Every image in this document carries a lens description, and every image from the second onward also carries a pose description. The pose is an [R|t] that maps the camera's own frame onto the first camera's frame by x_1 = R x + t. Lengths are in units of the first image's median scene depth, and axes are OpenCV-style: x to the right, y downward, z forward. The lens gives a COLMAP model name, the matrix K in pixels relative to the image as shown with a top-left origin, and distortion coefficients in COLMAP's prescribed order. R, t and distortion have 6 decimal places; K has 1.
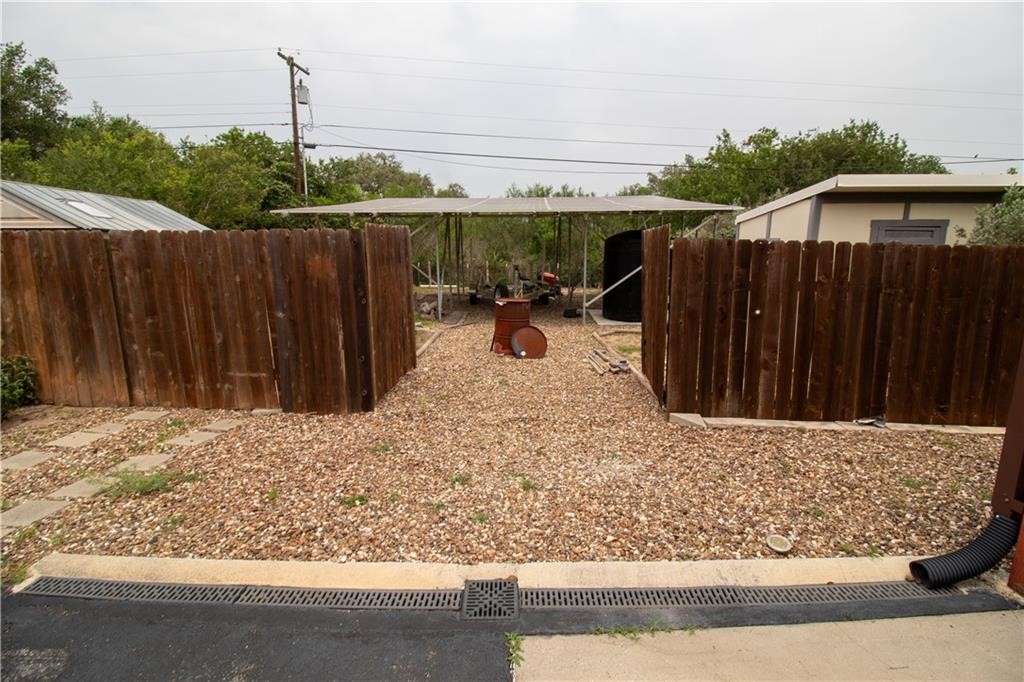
lens RADIAL K [[476.1, 0, 527.5], [0, 476.1, 324.5], [0, 0, 1]] dist [0.000806, -0.013471]
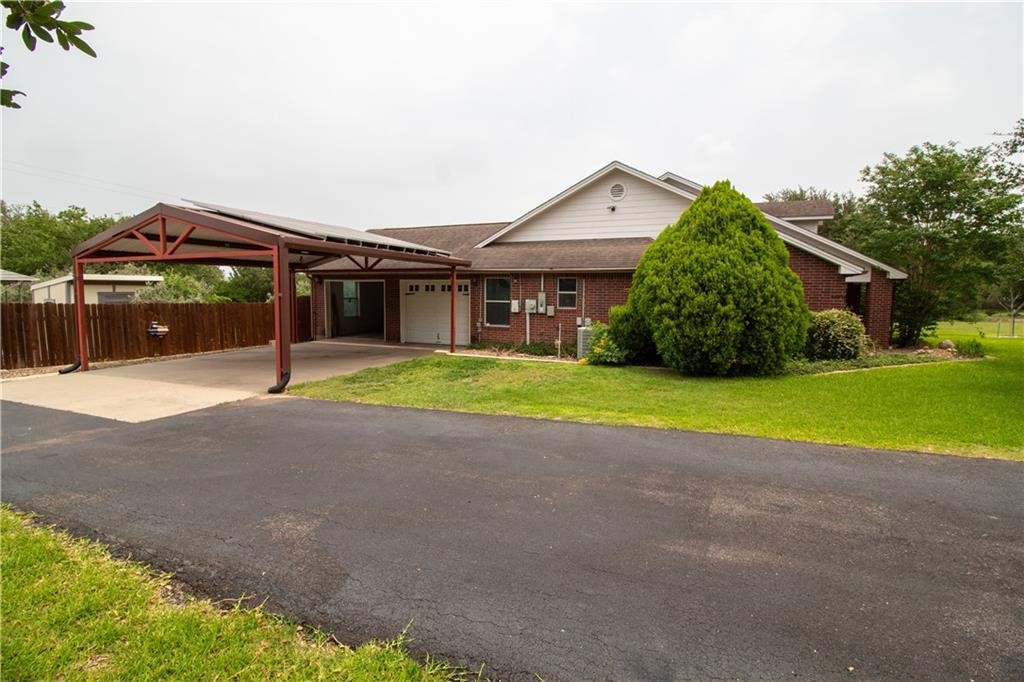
lens RADIAL K [[476.1, 0, 508.7], [0, 476.1, 339.0], [0, 0, 1]] dist [0.000806, -0.013471]
pose [[0.430552, -0.078399, 0.899154, -0.770352], [0.143060, 0.989554, 0.017778, 0.383865], [-0.891156, 0.120979, 0.437271, -2.674569]]
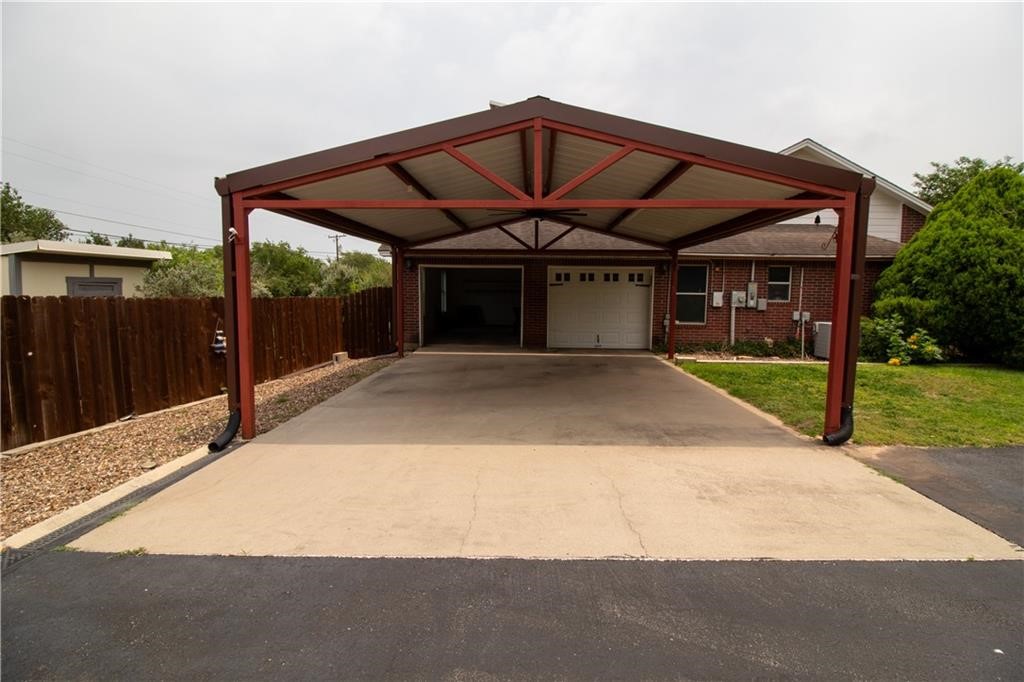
lens RADIAL K [[476.1, 0, 511.2], [0, 476.1, 330.6], [0, 0, 1]] dist [0.000806, -0.013471]
pose [[0.070452, -0.076226, 0.994598, -0.622135], [0.159641, 0.985086, 0.064188, 0.034884], [-0.984658, 0.154256, 0.081570, -0.322429]]
